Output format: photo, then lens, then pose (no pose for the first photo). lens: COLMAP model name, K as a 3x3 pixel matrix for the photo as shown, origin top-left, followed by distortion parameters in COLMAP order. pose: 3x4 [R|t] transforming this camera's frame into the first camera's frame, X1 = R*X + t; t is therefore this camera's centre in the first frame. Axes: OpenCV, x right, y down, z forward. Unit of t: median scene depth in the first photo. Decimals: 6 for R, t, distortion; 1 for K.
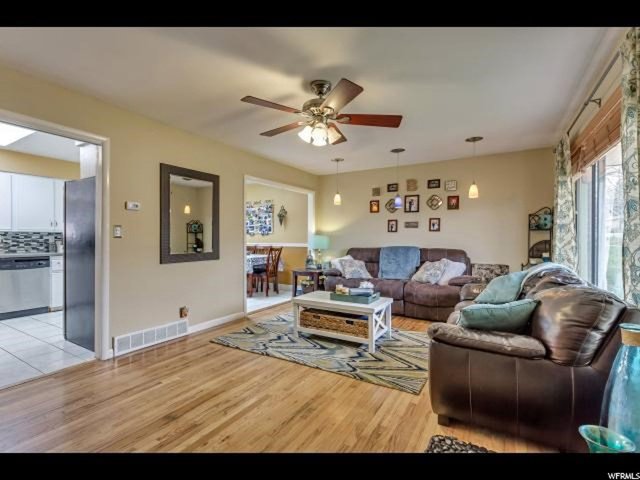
lens RADIAL K [[306.3, 0, 322.4], [0, 306.3, 239.2], [0, 0, 1]] dist [-0.000979, 0.000123]
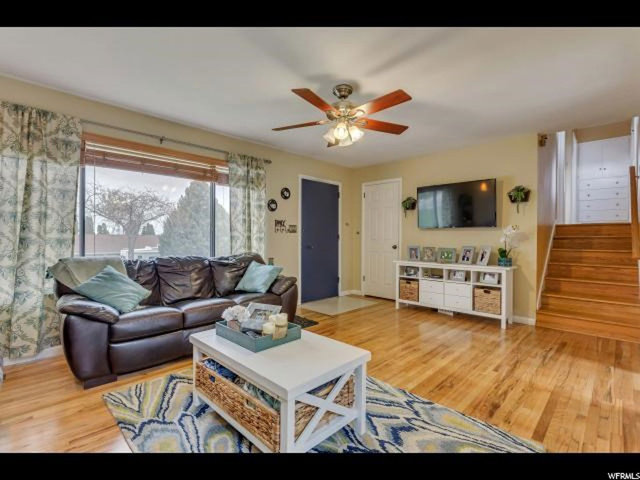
lens RADIAL K [[306.3, 0, 322.4], [0, 306.3, 239.2], [0, 0, 1]] dist [-0.000979, 0.000123]
pose [[-0.971157, -0.007484, 0.238323, -0.189130], [-0.005457, 0.999943, 0.009165, 0.013642], [-0.238378, 0.007600, -0.971143, 2.003904]]
